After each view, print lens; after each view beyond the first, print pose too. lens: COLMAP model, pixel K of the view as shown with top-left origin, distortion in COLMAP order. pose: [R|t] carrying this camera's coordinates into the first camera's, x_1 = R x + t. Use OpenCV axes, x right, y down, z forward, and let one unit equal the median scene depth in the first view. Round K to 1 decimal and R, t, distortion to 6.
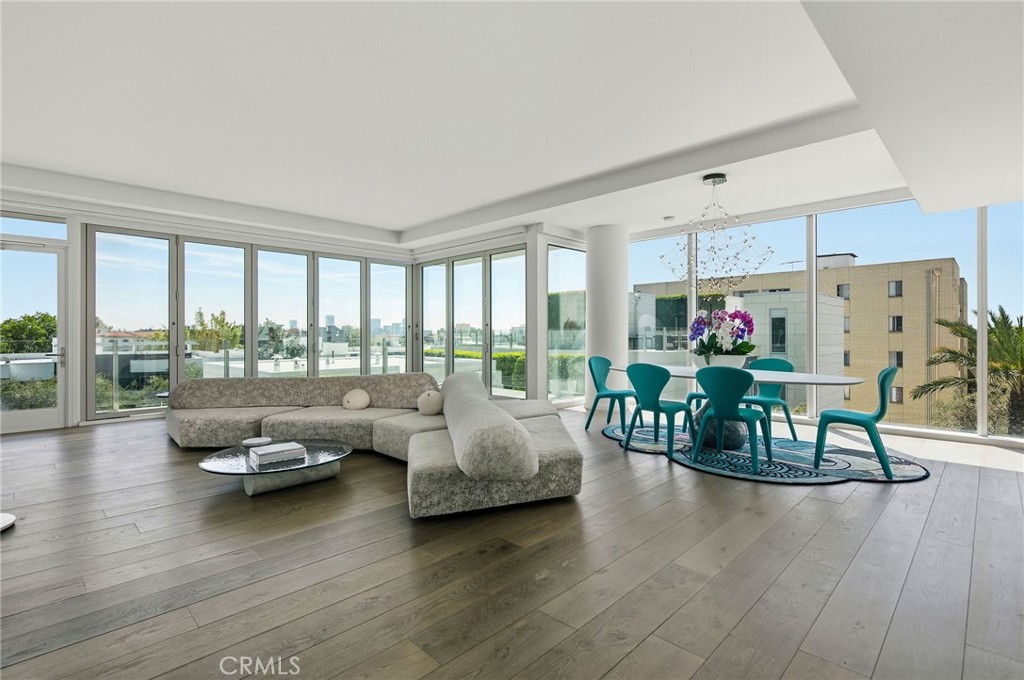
lens RADIAL K [[484.4, 0, 519.3], [0, 484.4, 338.1], [0, 0, 1]] dist [0.000398, -0.000493]
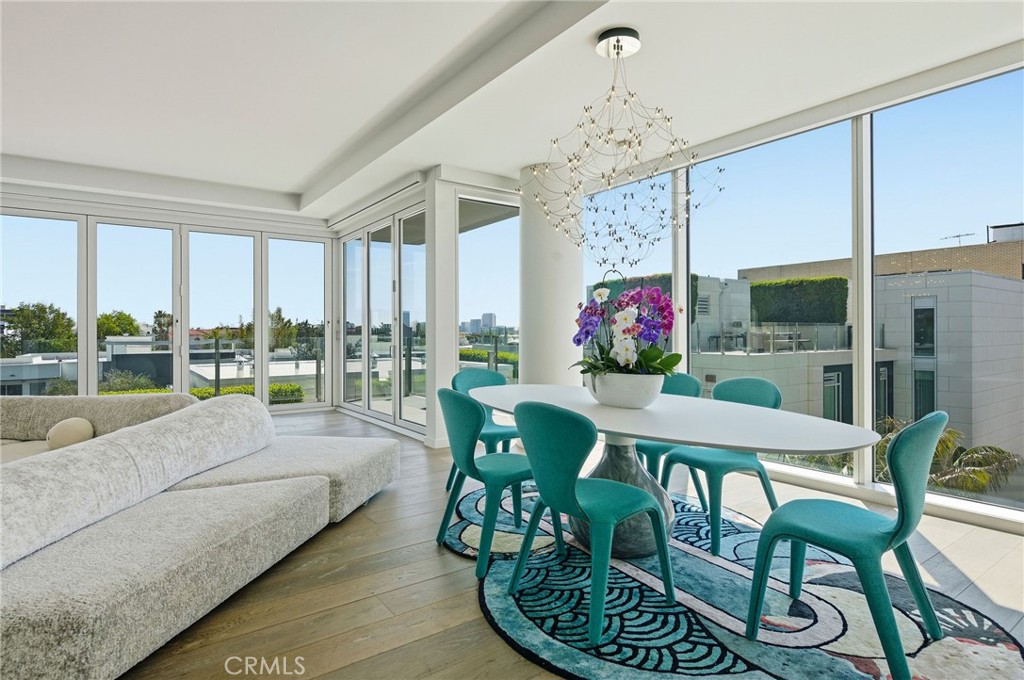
lens RADIAL K [[554.9, 0, 509.4], [0, 554.9, 334.1], [0, 0, 1]] dist [-0.001128, 0.001093]
pose [[0.984786, -0.001516, -0.173765, 0.061639], [0.000958, 0.999994, -0.003291, -0.000680], [0.173769, 0.003075, 0.984782, 0.061694]]
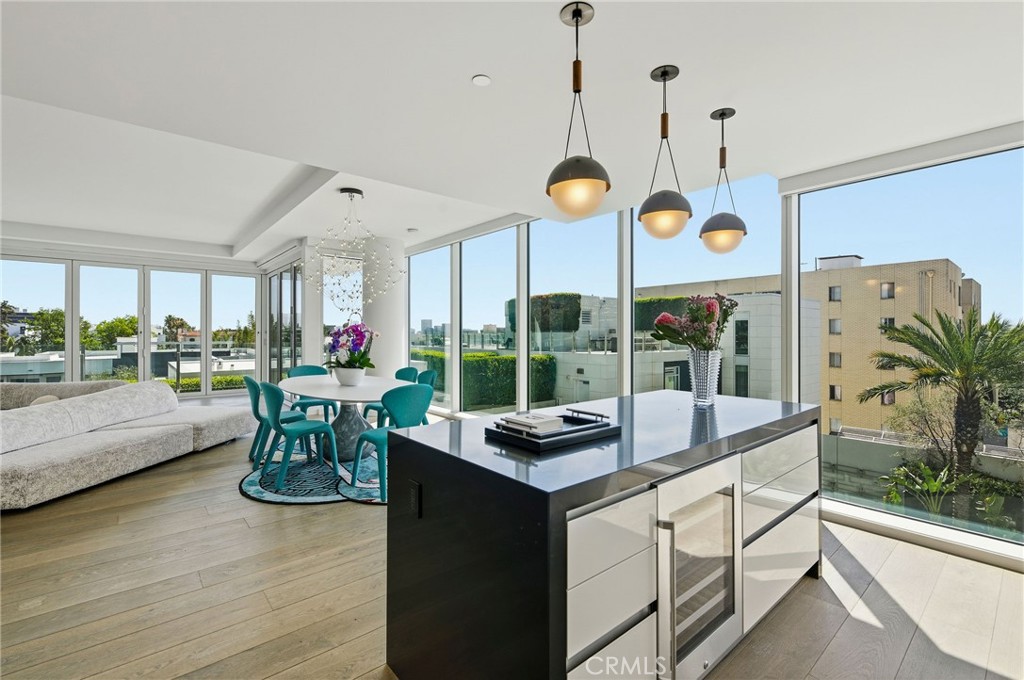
lens RADIAL K [[446.4, 0, 505.4], [0, 446.4, 335.1], [0, 0, 1]] dist [0.003307, -0.001403]
pose [[0.995695, 0.001676, -0.092674, 0.128199], [-0.002206, 0.999982, -0.005624, -0.004221], [0.092663, 0.005804, 0.995681, 0.017636]]
